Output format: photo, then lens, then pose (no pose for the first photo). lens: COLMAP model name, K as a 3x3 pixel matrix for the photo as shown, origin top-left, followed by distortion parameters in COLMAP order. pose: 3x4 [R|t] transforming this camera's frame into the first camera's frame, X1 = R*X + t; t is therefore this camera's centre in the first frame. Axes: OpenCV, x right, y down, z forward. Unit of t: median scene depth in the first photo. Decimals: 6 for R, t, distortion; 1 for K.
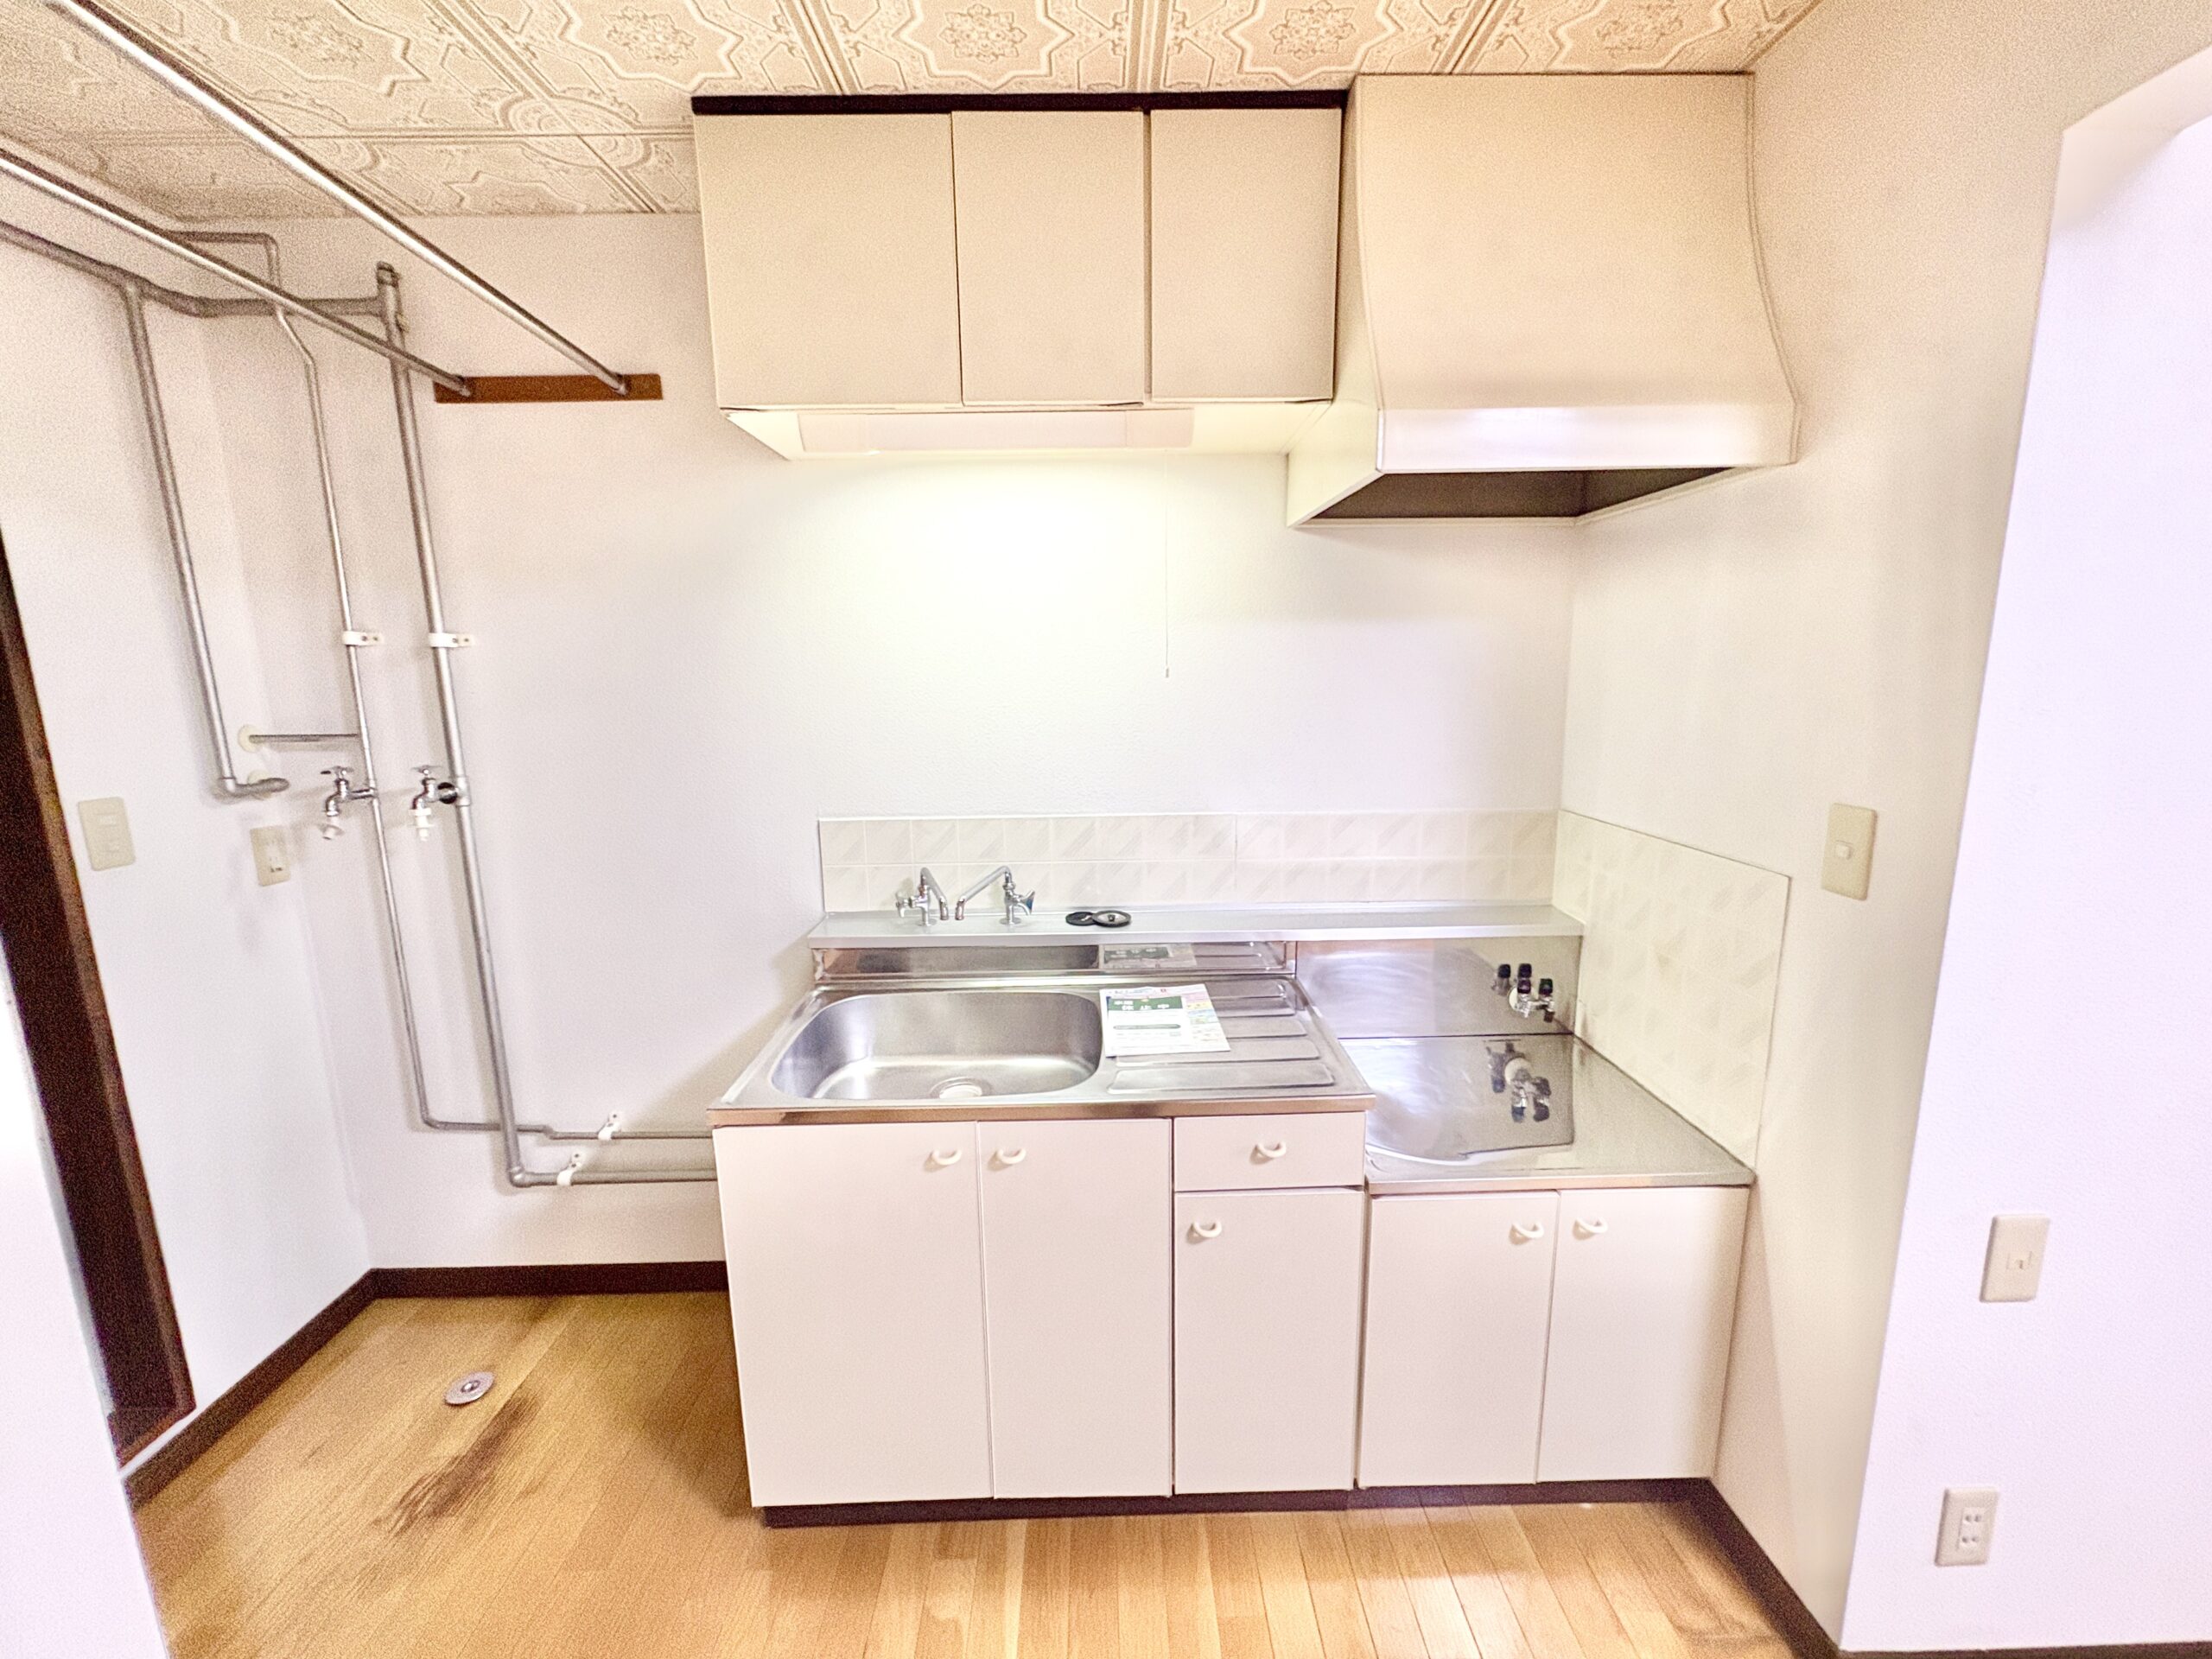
lens RADIAL K [[887.2, 0, 1106.0], [0, 887.2, 829.5], [0, 0, 1]] dist [0.001518, 0.000202]
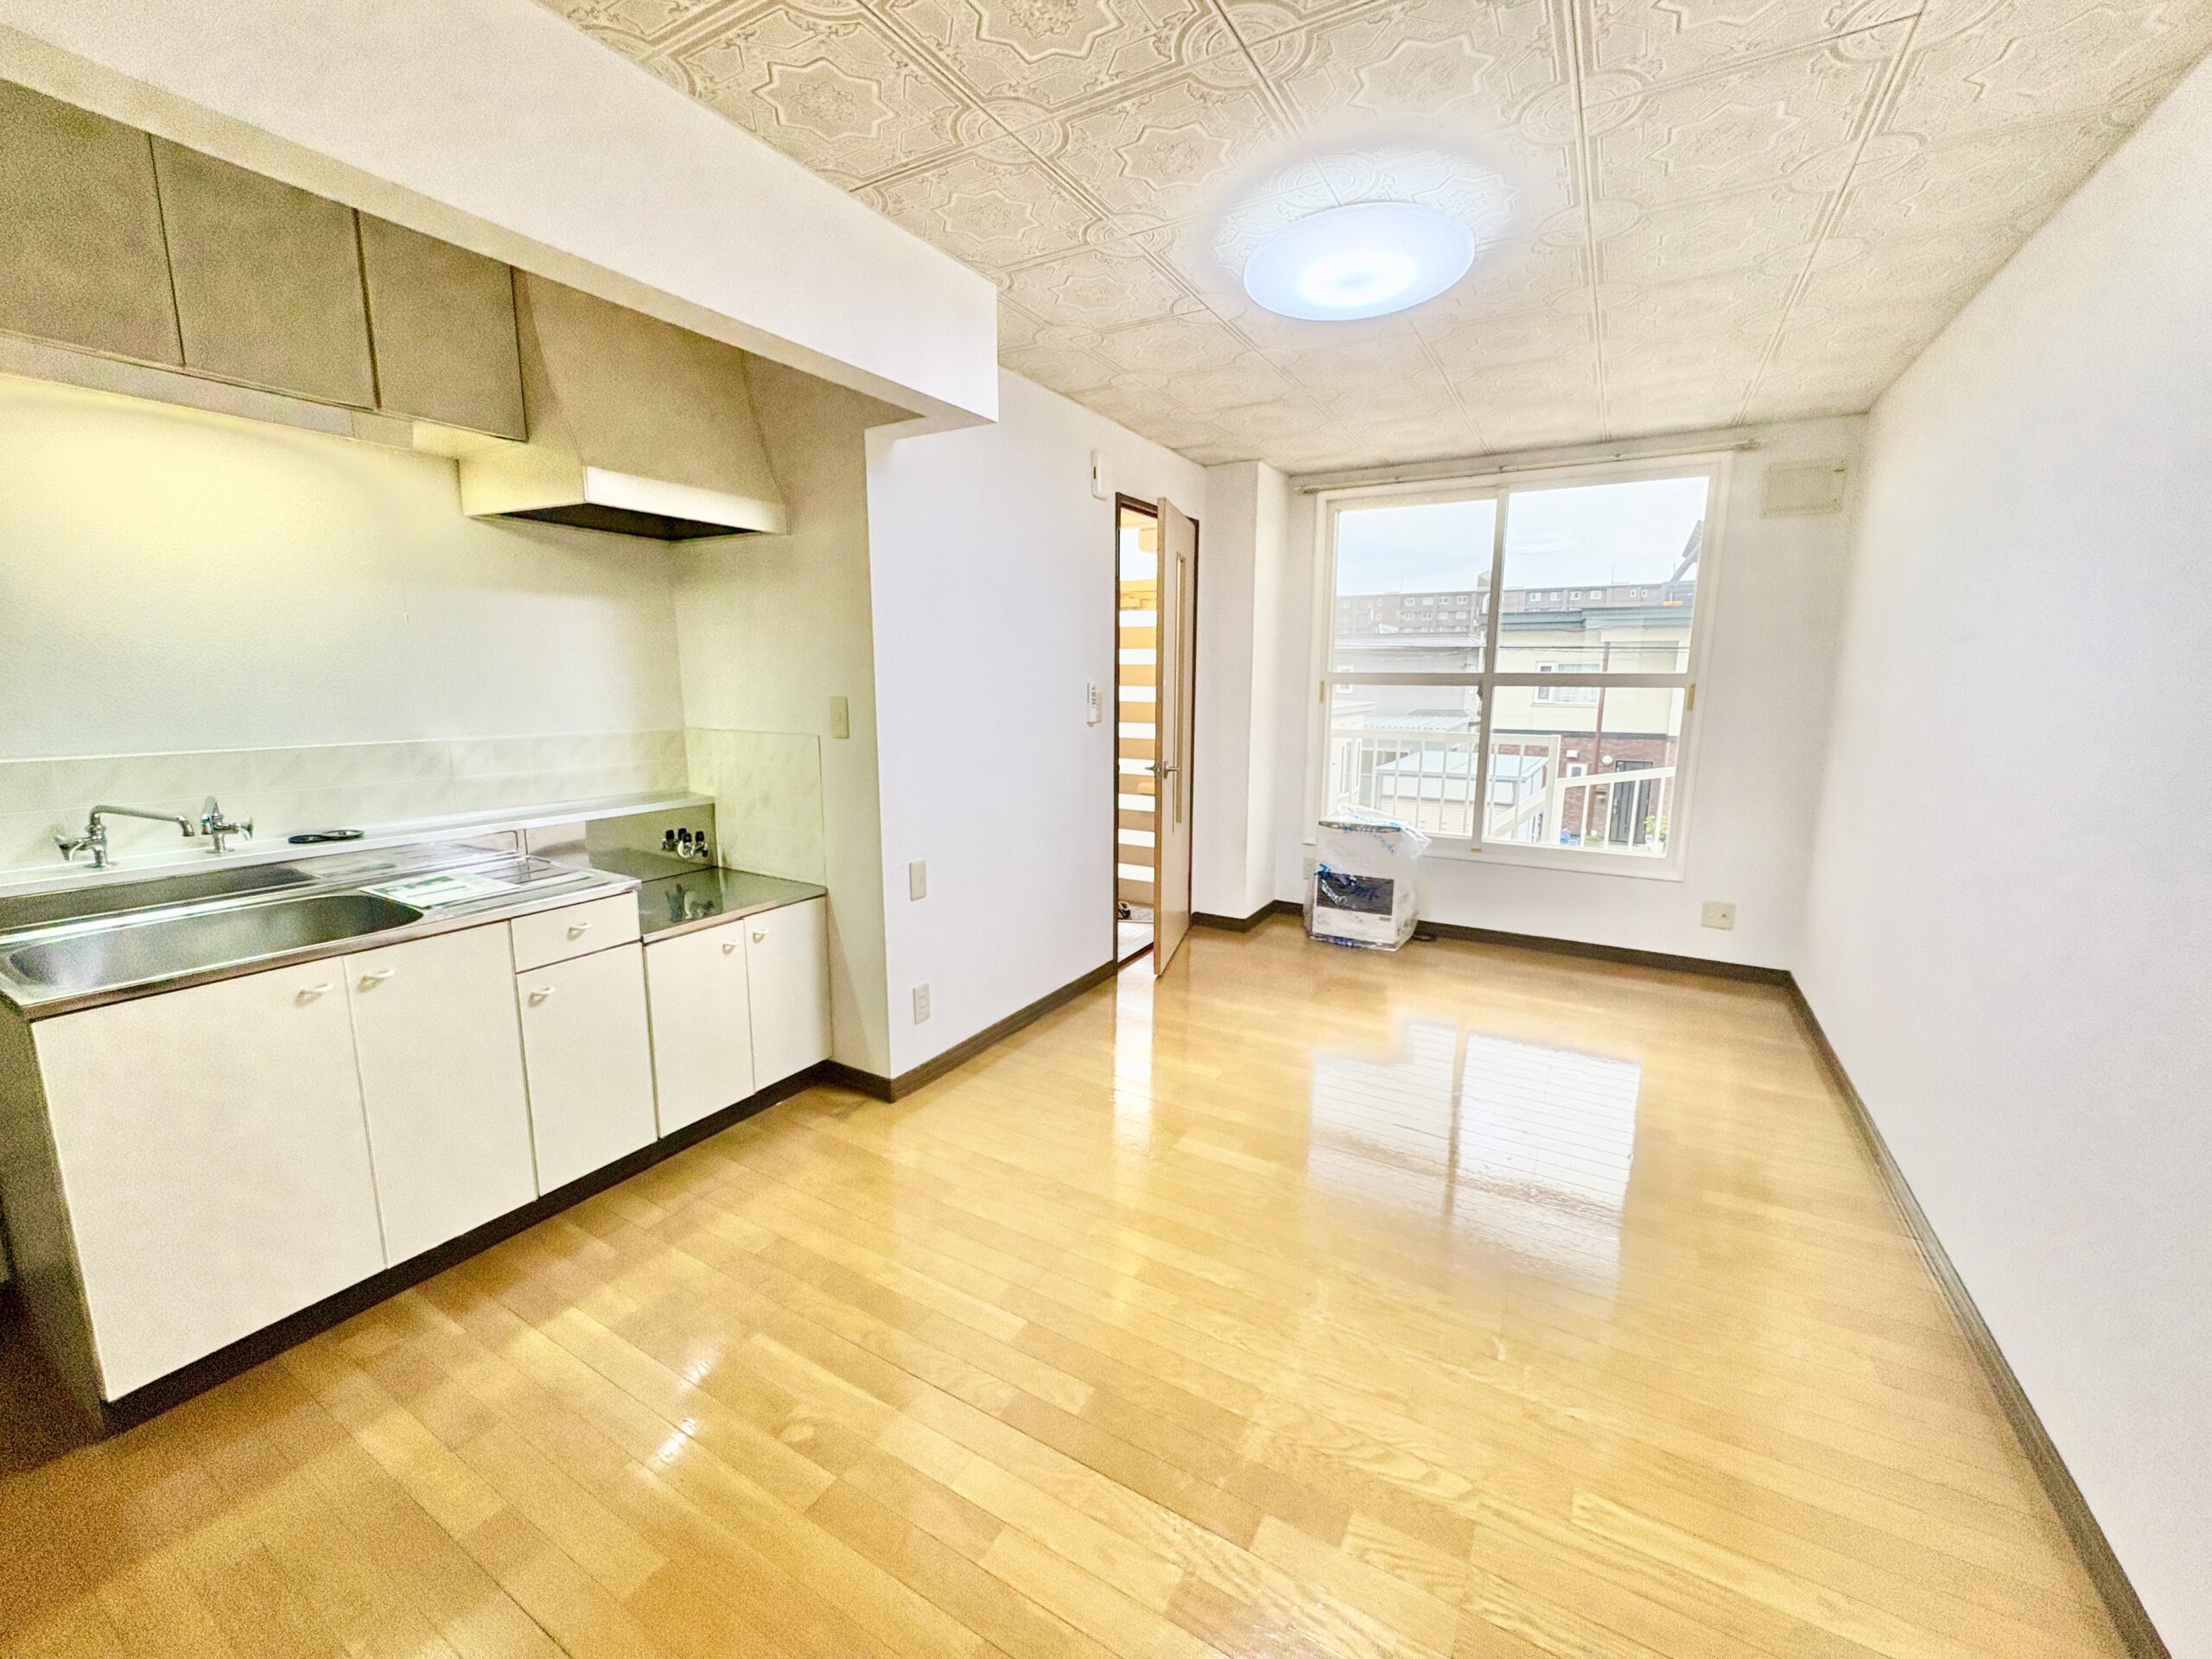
lens RADIAL K [[887.9, 0, 1106.0], [0, 887.9, 829.5], [0, 0, 1]] dist [-0.001072, 0.000141]
pose [[0.514303, -0.125156, 0.848427, -0.486939], [0.137737, 0.988506, 0.062326, 0.168083], [-0.846475, 0.084805, 0.525630, -0.465087]]
